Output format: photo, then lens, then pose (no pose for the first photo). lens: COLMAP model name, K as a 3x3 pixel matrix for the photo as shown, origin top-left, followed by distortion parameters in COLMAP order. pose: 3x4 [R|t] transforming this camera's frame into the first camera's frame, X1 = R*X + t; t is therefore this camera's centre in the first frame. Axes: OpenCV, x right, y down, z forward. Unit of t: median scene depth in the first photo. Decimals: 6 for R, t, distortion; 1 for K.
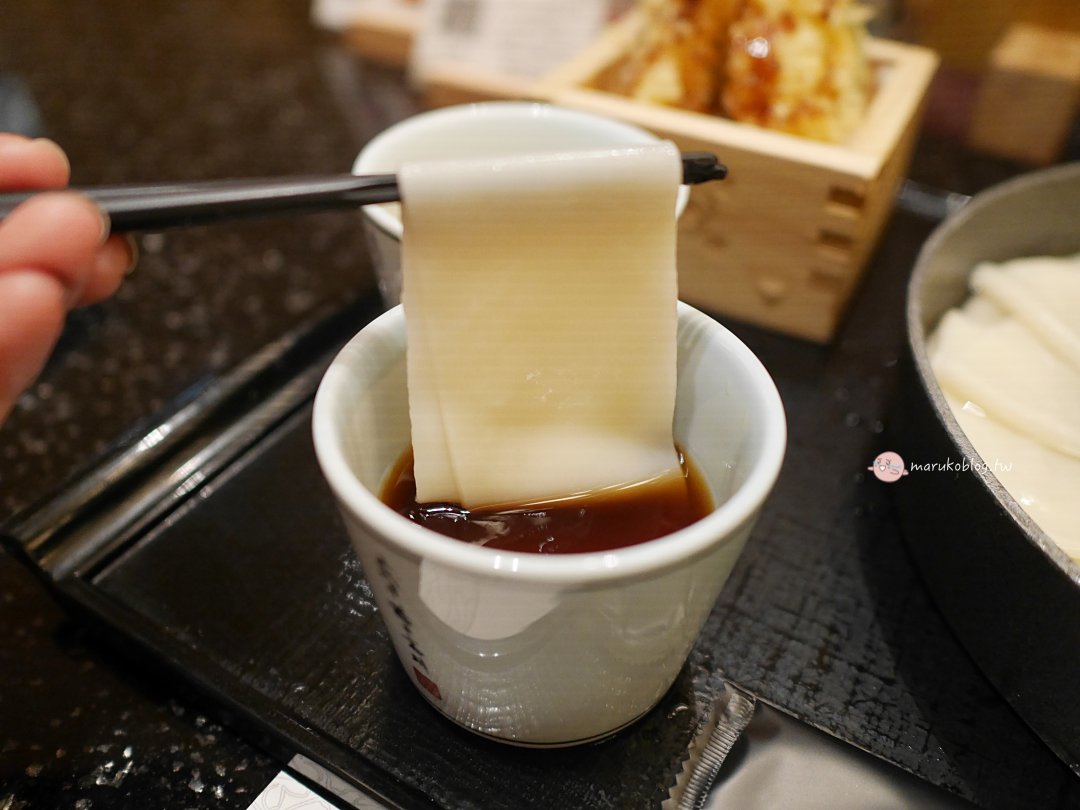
lens RADIAL K [[922.6, 0, 542.6], [0, 922.6, 401.4], [0, 0, 1]] dist [-0.025786, -0.019104]
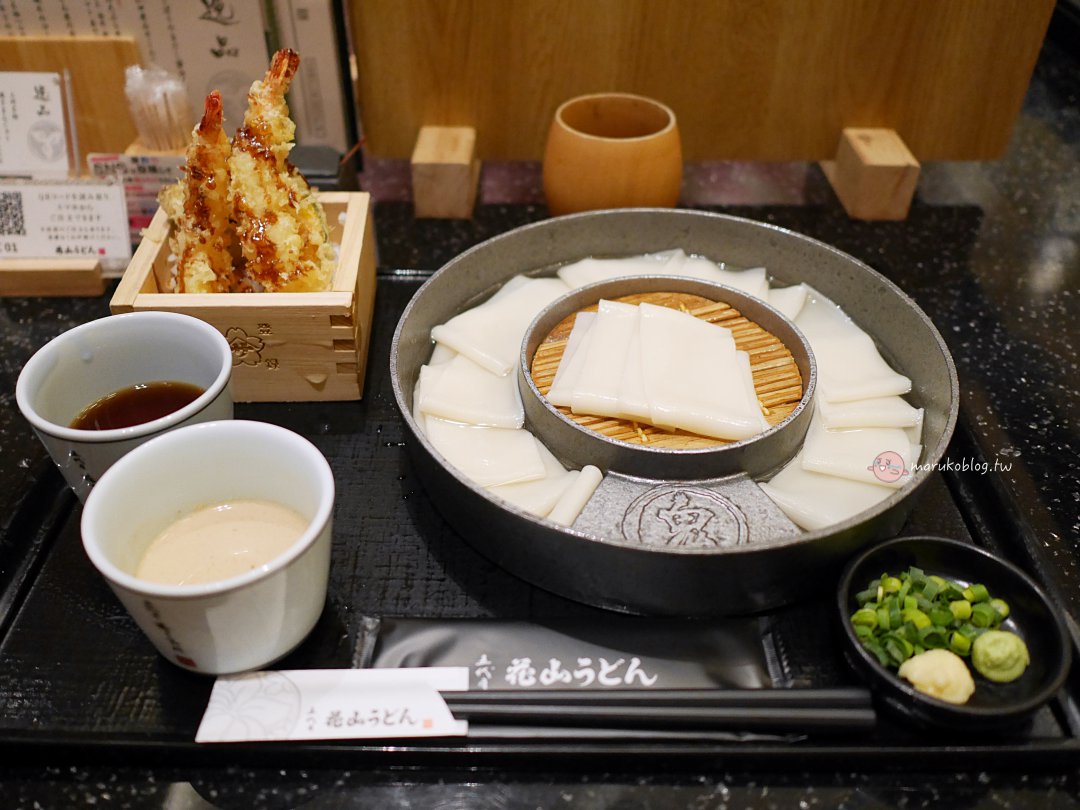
lens RADIAL K [[922.6, 0, 547.0], [0, 922.6, 405.8], [0, 0, 1]] dist [-0.025786, -0.019104]
pose [[0.855162, -0.326034, 0.402990, -0.088252], [0.320705, 0.943551, 0.082818, -0.120776], [-0.407243, 0.058418, 0.911450, -0.823374]]
